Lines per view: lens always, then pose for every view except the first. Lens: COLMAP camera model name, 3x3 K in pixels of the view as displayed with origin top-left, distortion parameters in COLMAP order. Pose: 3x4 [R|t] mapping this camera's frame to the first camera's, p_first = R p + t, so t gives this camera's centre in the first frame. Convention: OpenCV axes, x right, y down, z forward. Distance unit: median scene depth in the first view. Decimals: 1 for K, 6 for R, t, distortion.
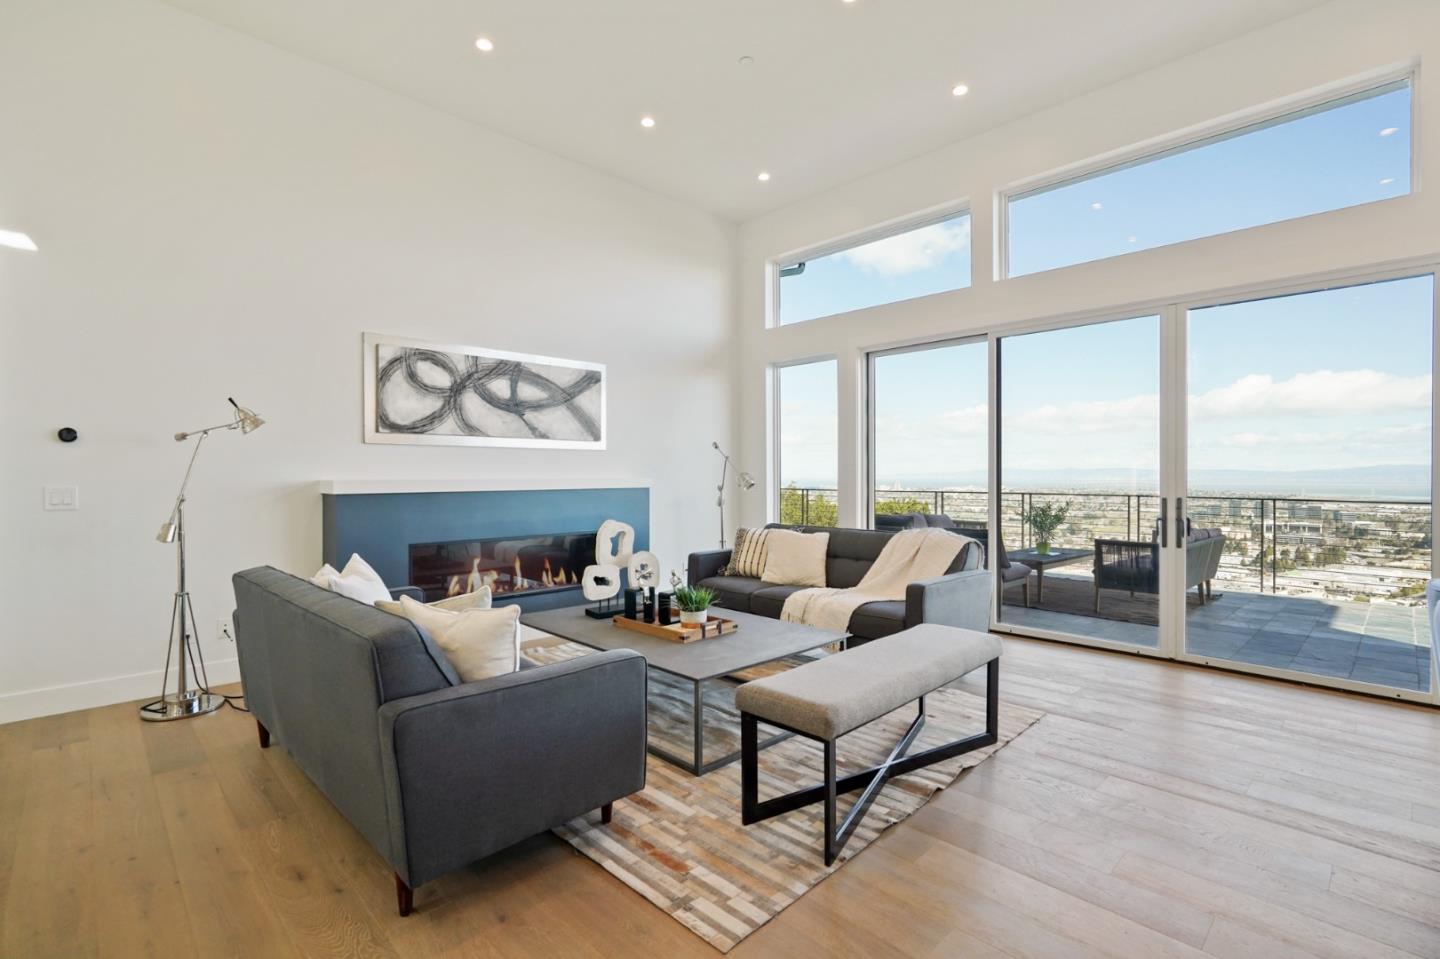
lens RADIAL K [[666.8, 0, 717.8], [0, 666.8, 478.6], [0, 0, 1]] dist [-0.000184, 0.000518]
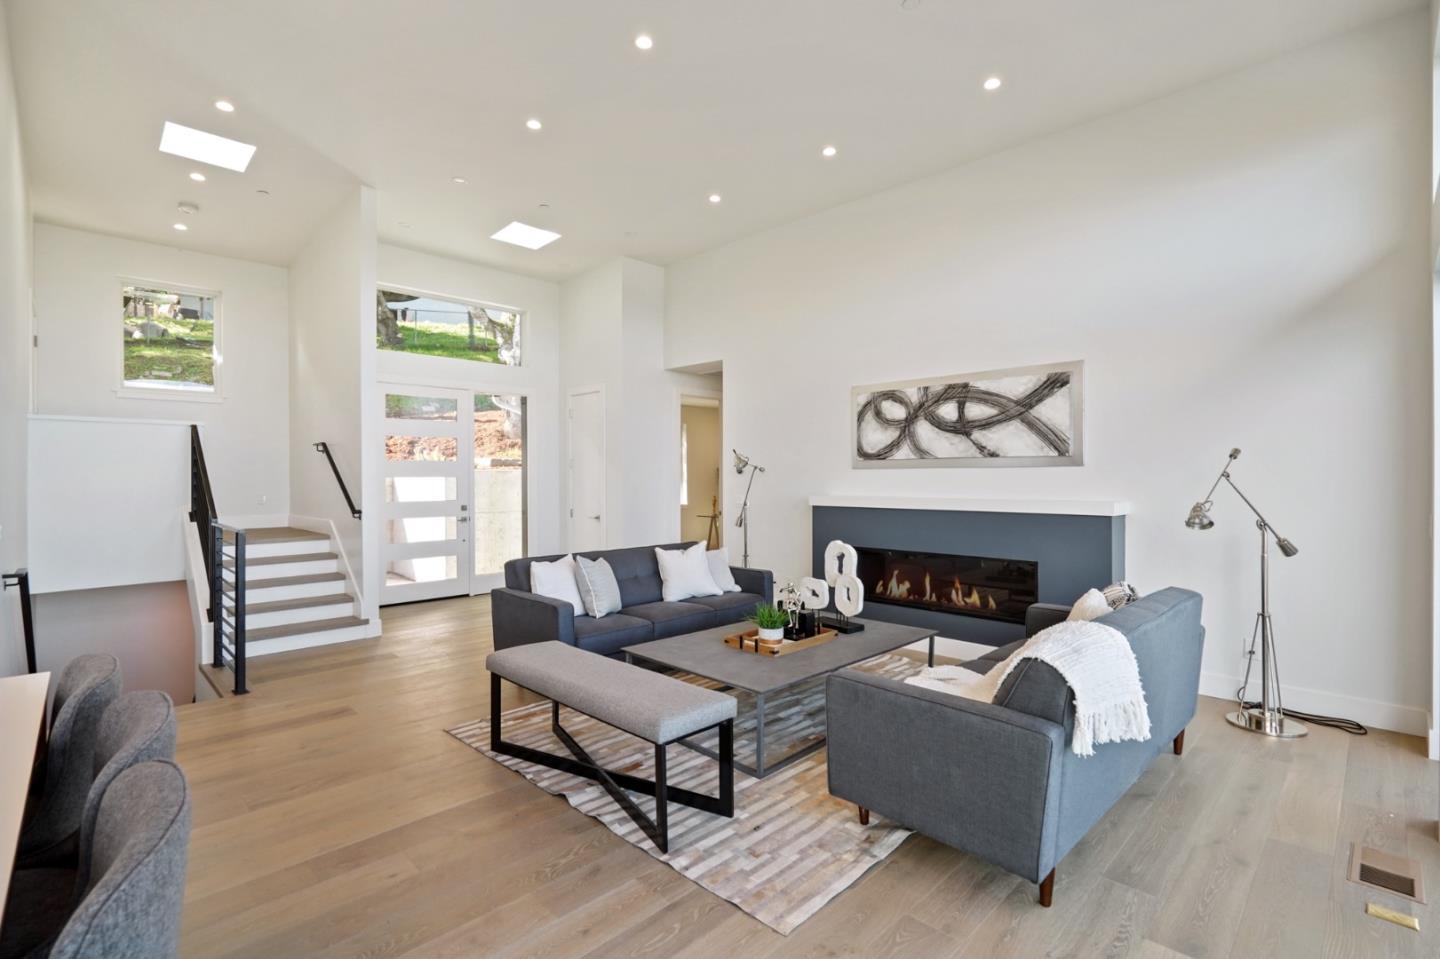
lens RADIAL K [[666.8, 0, 717.8], [0, 666.8, 478.6], [0, 0, 1]] dist [-0.000184, 0.000518]
pose [[0.010078, 0.001830, -0.999948, 0.762225], [-0.006326, 0.999978, 0.001766, -0.031928], [0.999929, 0.006308, 0.010089, 0.663635]]
